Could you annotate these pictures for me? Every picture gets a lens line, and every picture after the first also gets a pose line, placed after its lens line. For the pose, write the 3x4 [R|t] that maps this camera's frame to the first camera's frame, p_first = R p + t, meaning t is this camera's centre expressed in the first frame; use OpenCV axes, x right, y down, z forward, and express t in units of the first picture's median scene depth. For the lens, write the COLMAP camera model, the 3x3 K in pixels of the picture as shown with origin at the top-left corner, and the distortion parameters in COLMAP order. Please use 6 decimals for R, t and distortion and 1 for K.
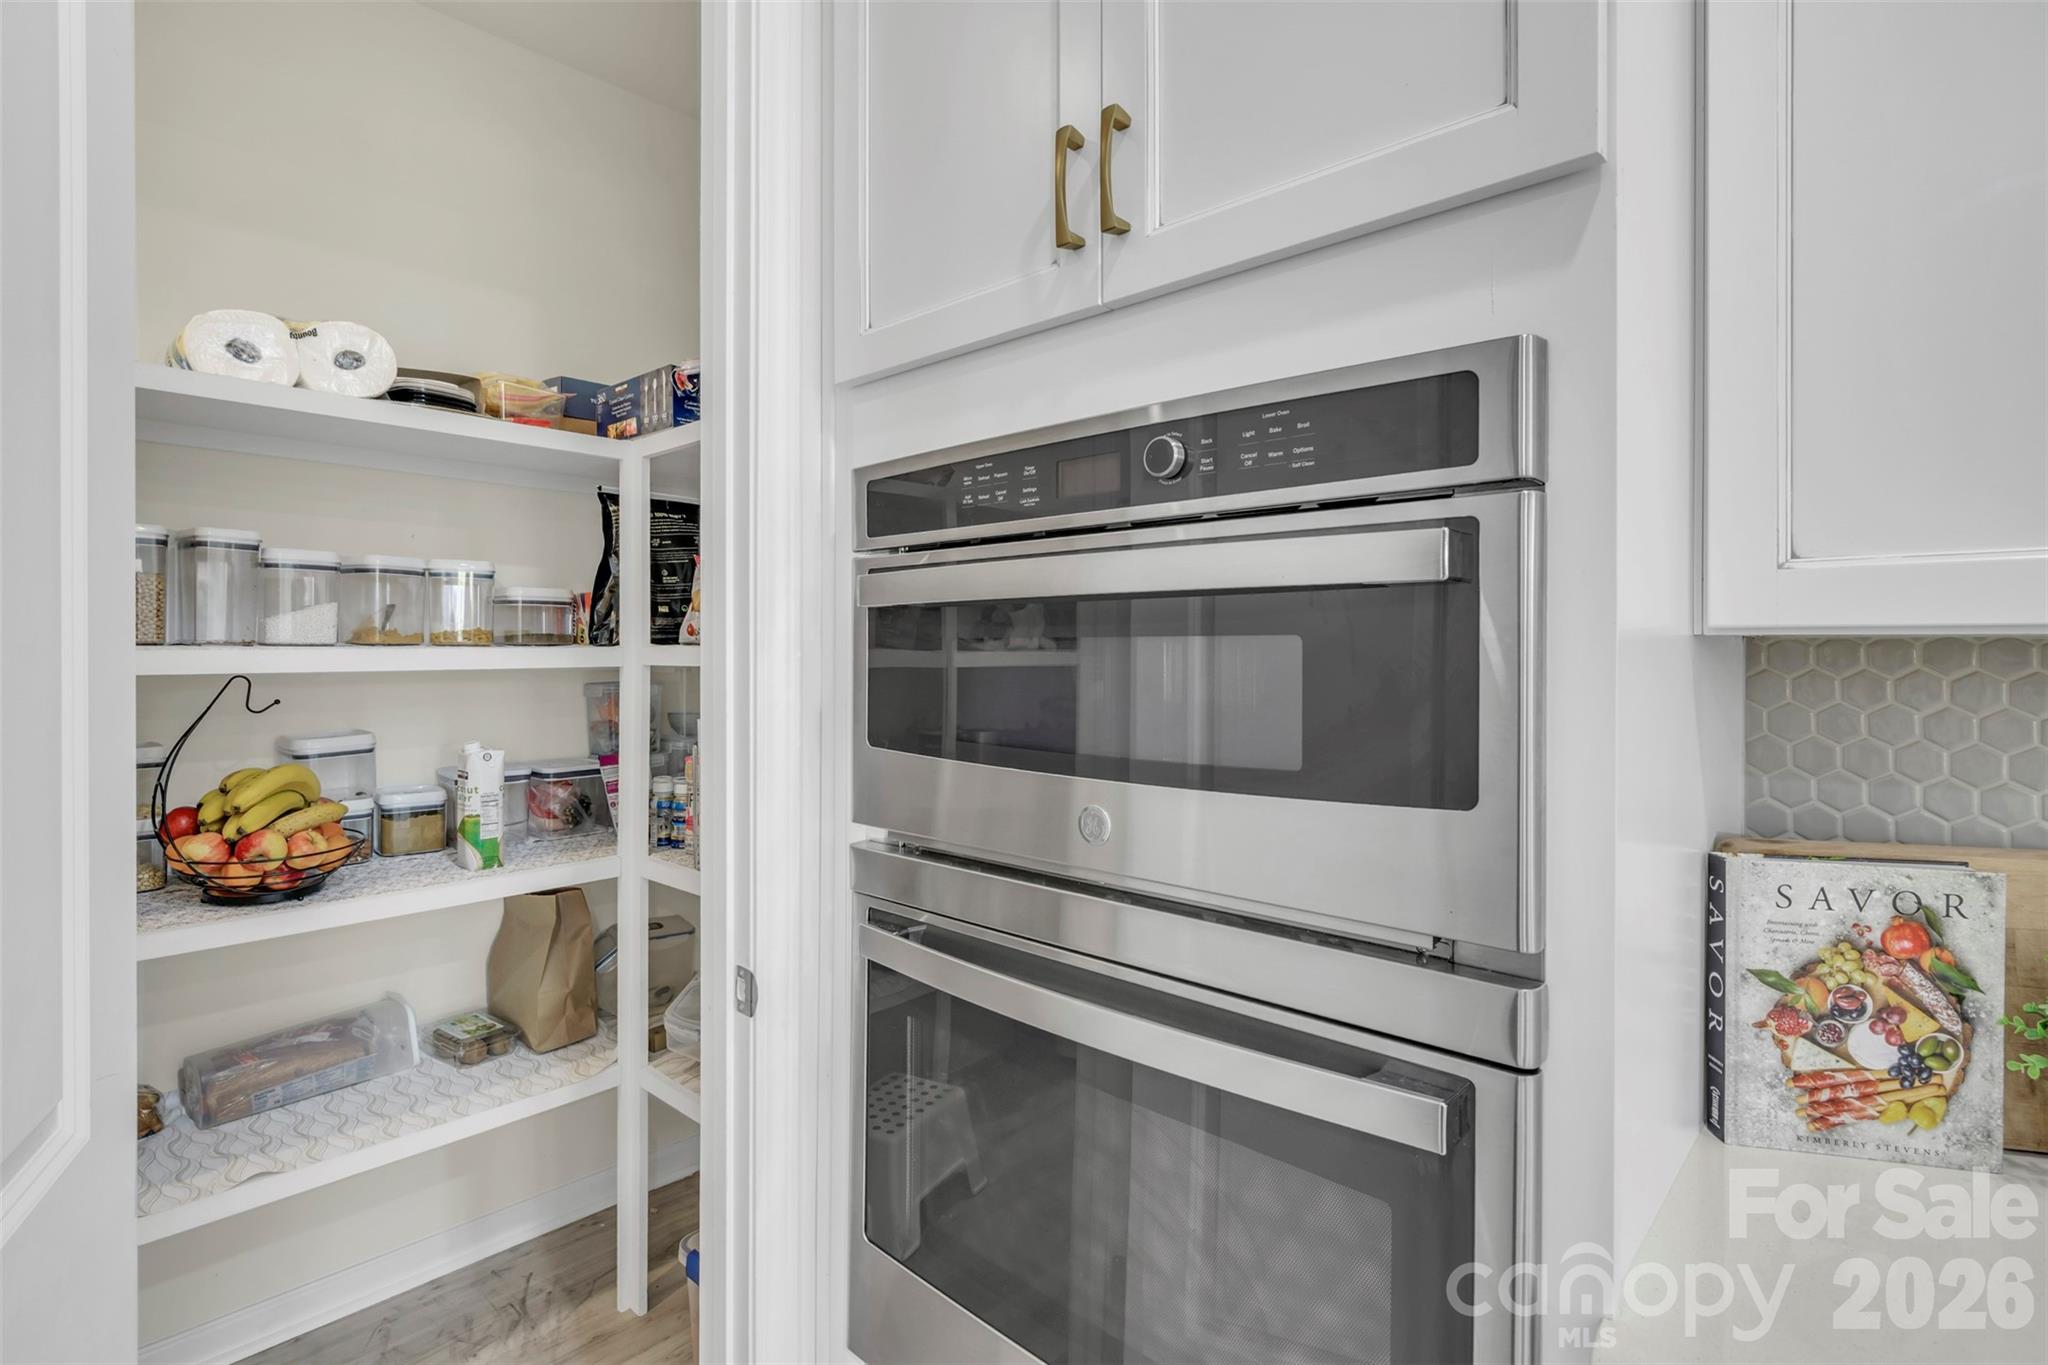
lens RADIAL K [[987.0, 0, 1020.3], [0, 987.0, 645.3], [0, 0, 1]] dist [-0.000014, 0.000049]
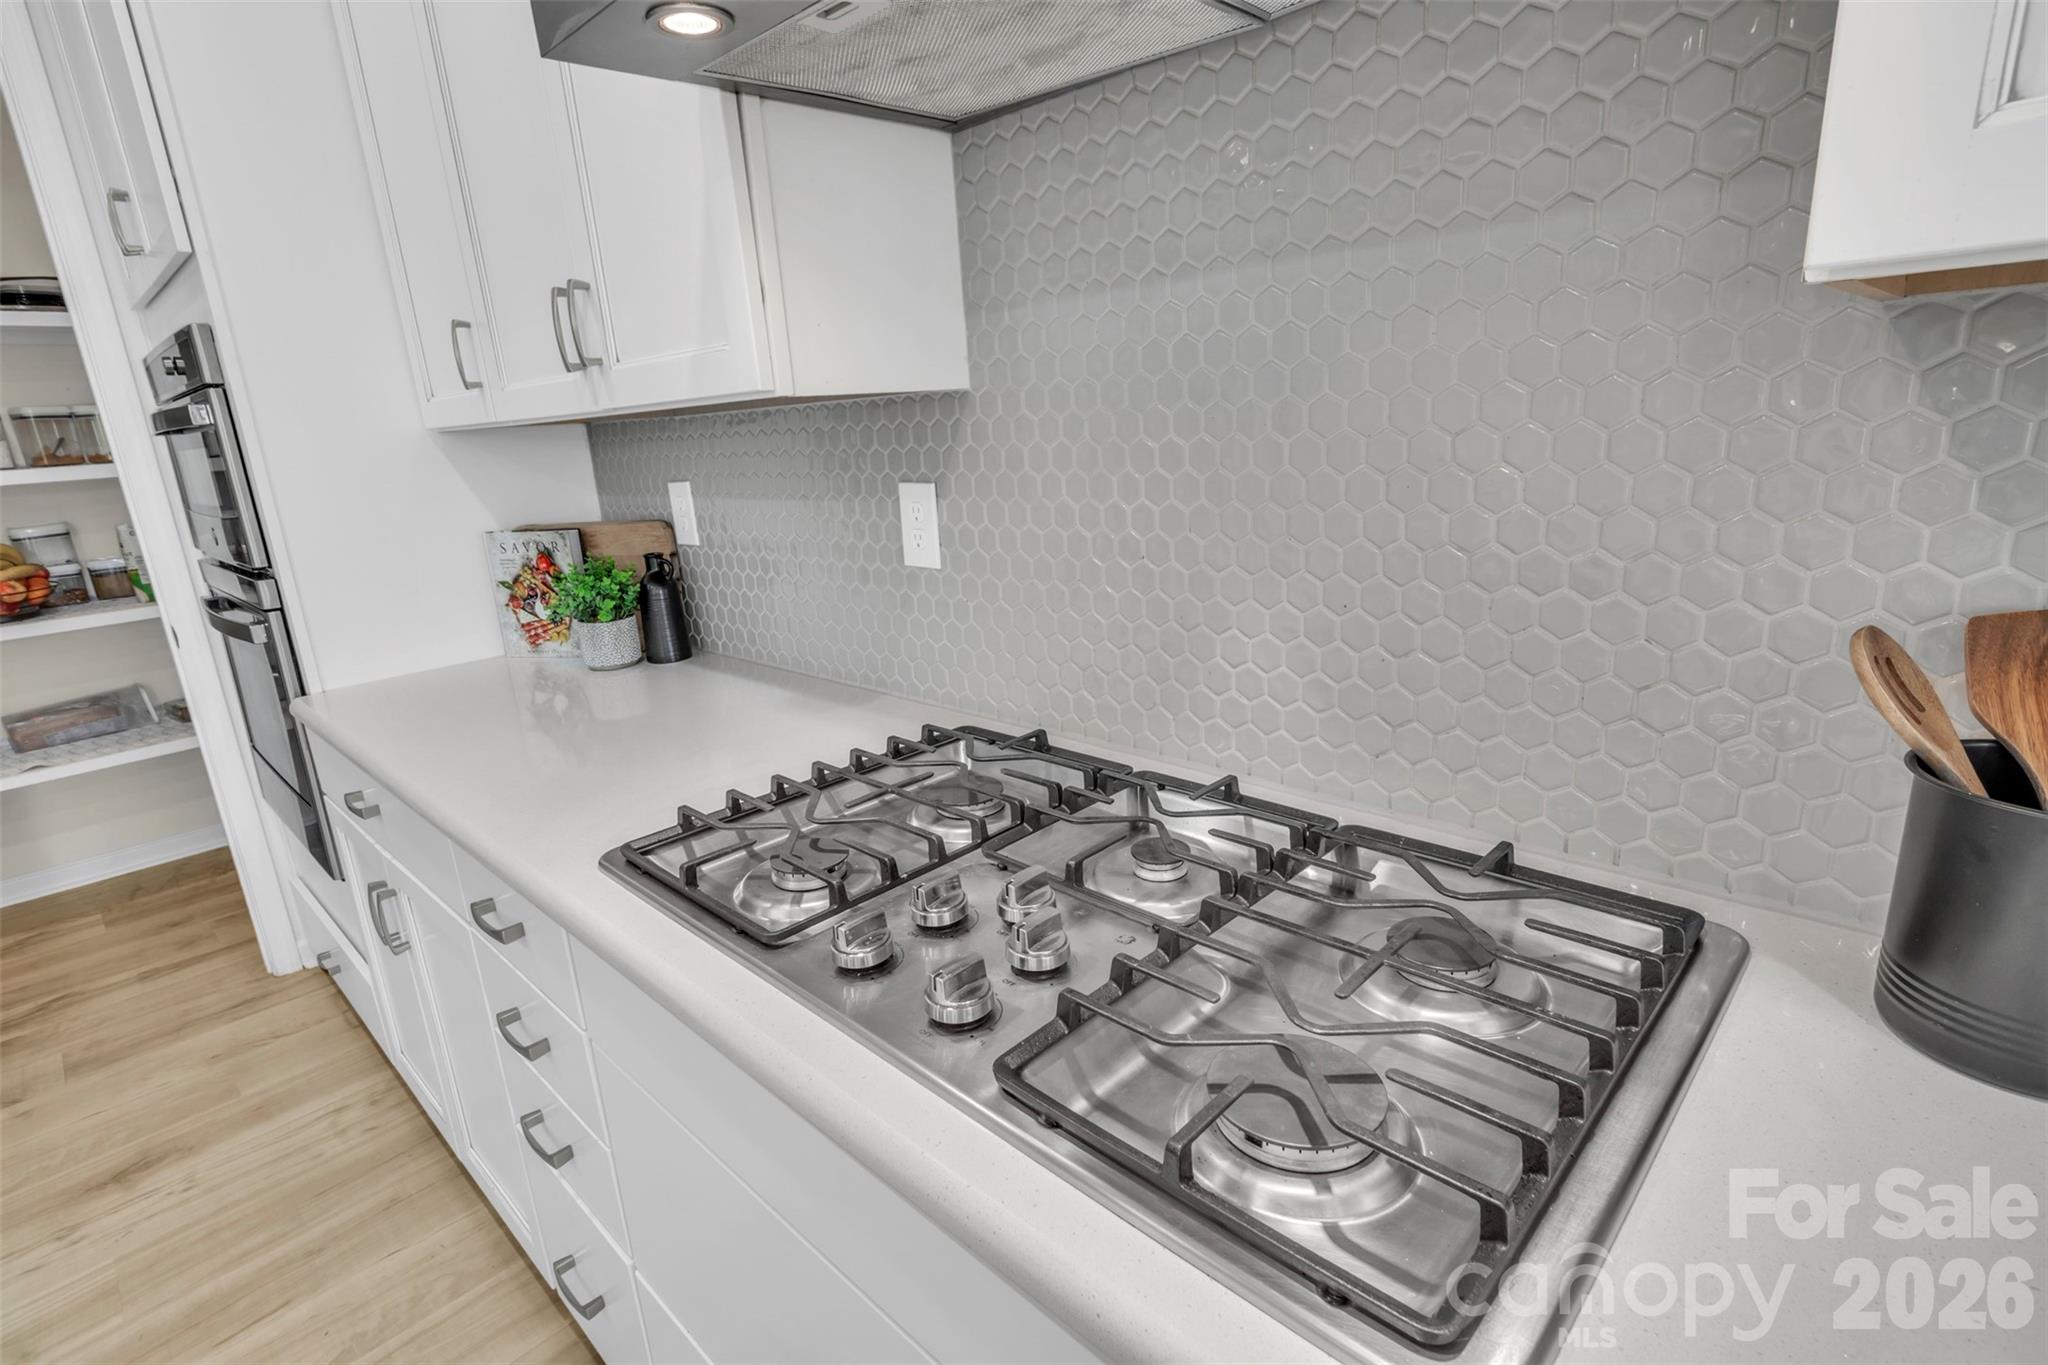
lens RADIAL K [[987.0, 0, 1020.3], [0, 987.0, 645.3], [0, 0, 1]] dist [-0.000014, 0.000049]
pose [[0.997737, -0.056756, -0.036058, 2.028811], [0.063672, 0.969839, 0.235285, 0.014011], [0.021617, -0.237048, 0.971257, -1.222214]]
